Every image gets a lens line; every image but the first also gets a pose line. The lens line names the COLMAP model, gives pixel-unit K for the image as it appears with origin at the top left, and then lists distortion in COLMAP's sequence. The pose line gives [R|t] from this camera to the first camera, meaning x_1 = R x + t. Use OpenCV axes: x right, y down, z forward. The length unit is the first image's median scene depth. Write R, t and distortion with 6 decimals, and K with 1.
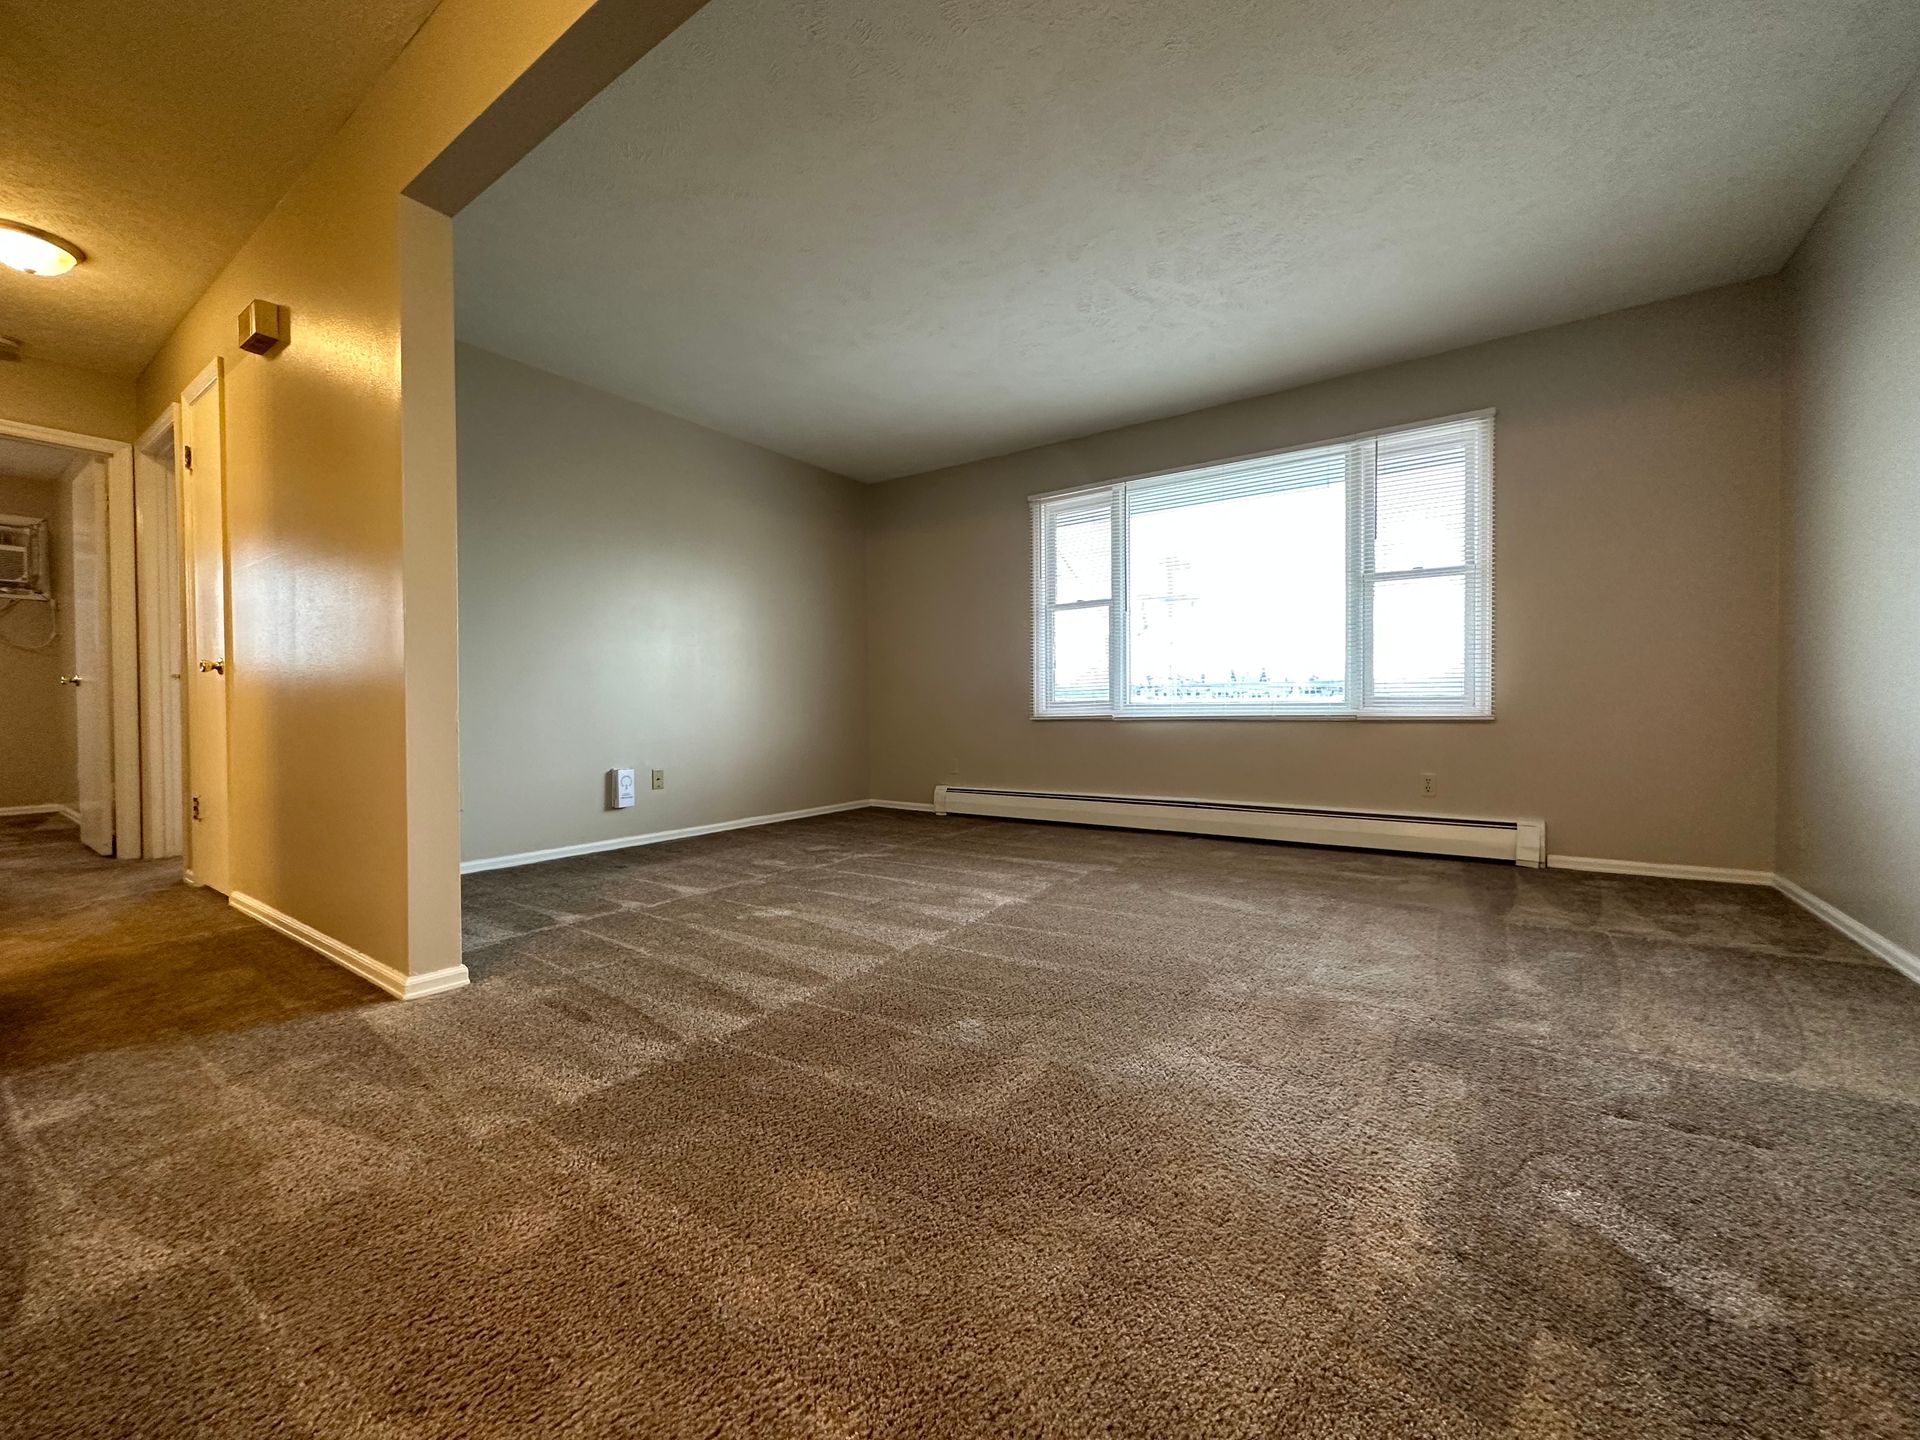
lens RADIAL K [[761.7, 0, 961.1], [0, 761.7, 719.0], [0, 0, 1]] dist [-0.000350, 0.000224]
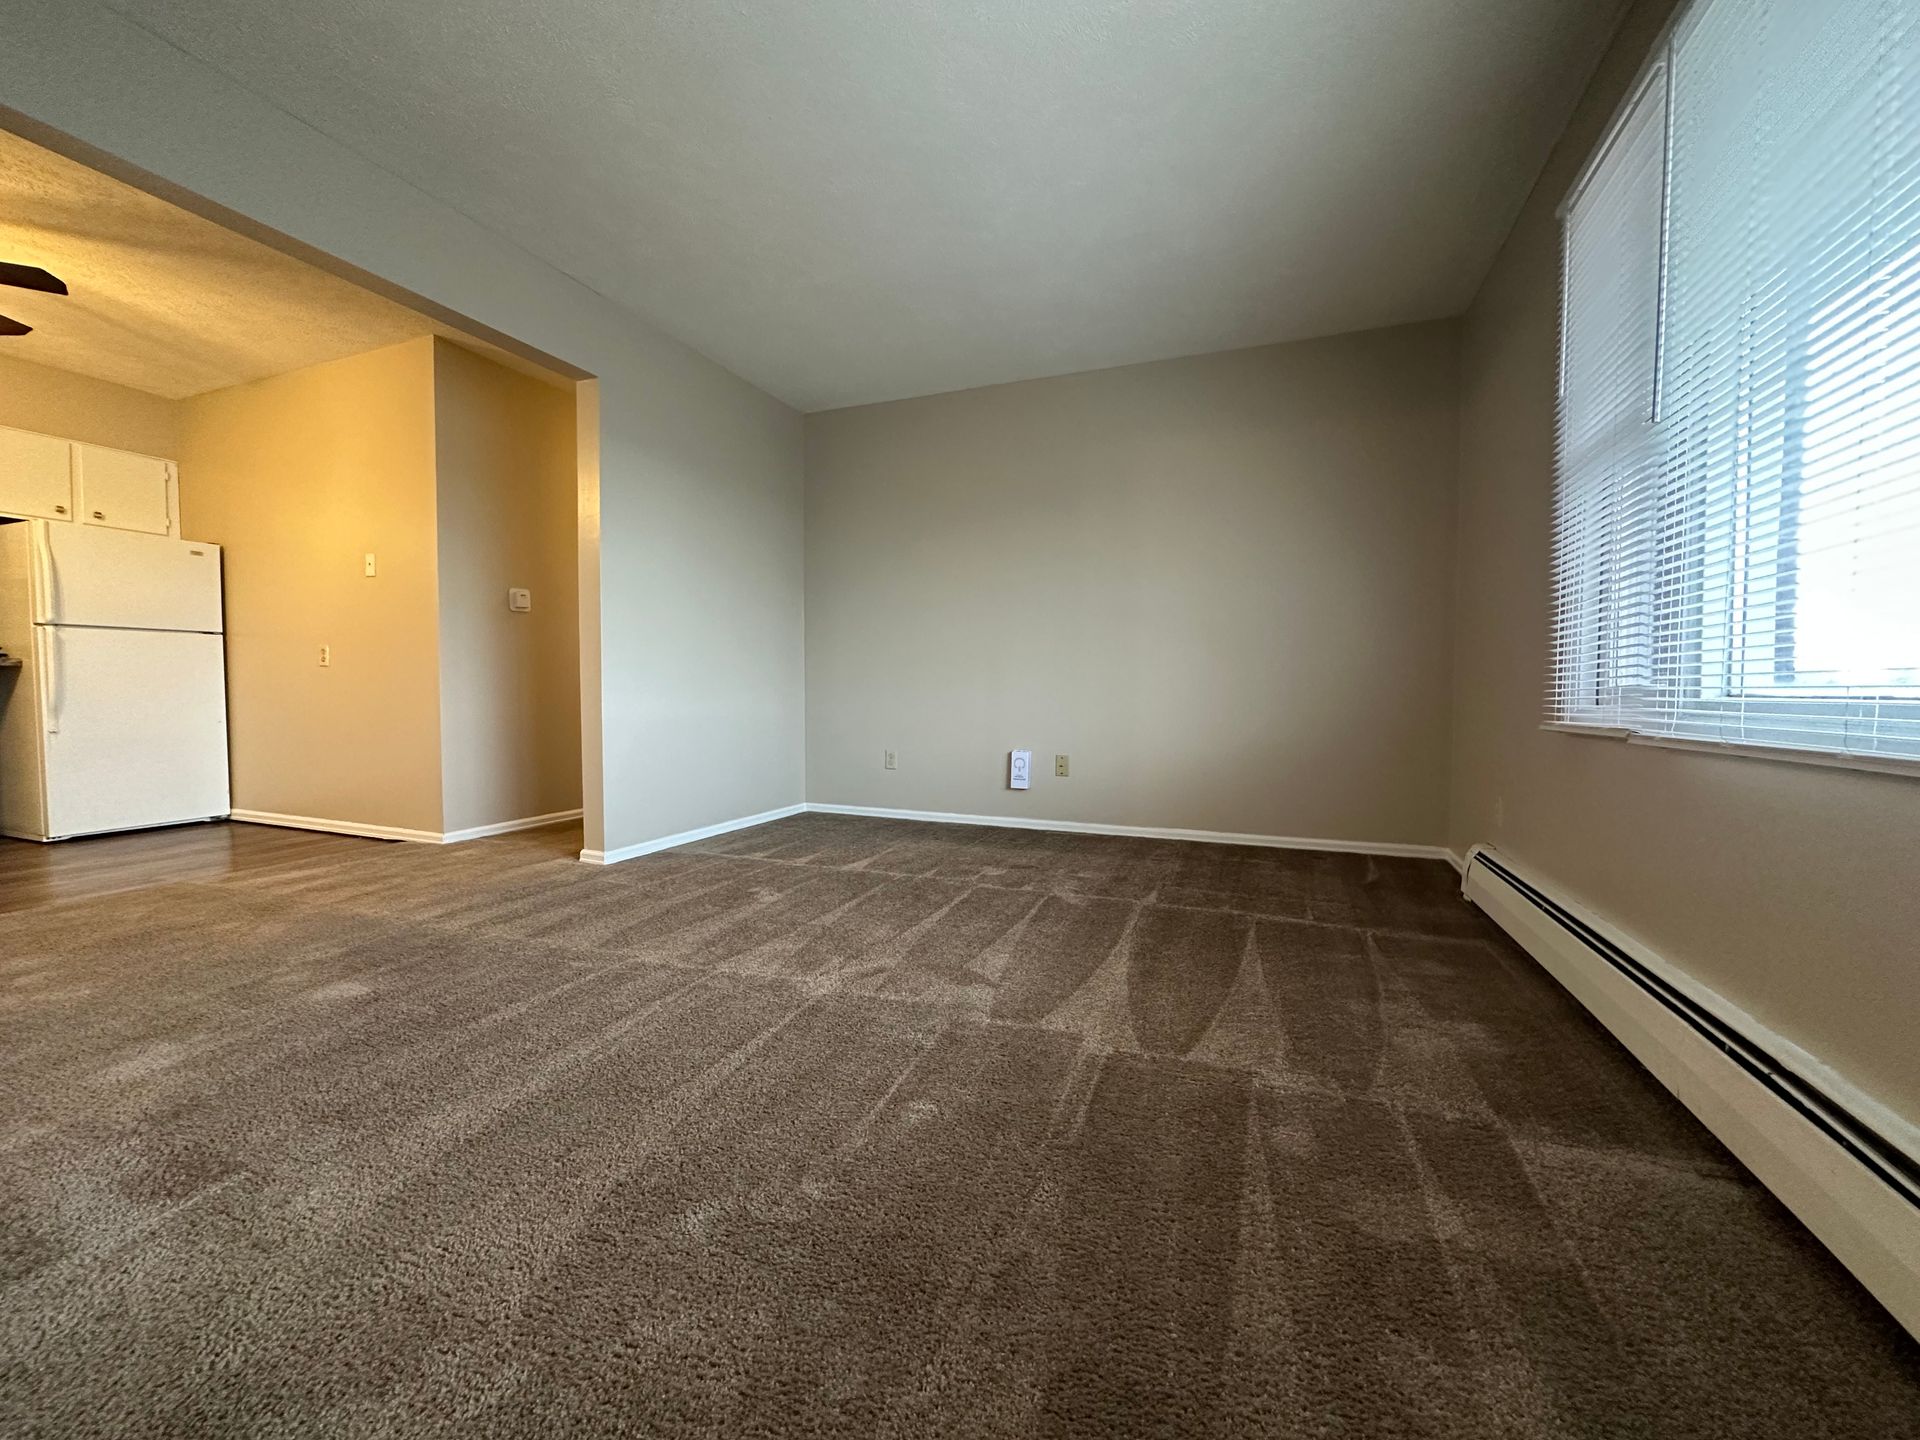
lens RADIAL K [[761.7, 0, 962.9], [0, 761.7, 720.6], [0, 0, 1]] dist [-0.000350, 0.000224]
pose [[0.231560, 0.045276, -0.971766, 0.535108], [-0.020714, 0.998919, 0.041605, -0.016427], [0.972600, 0.010495, 0.232248, 0.696230]]
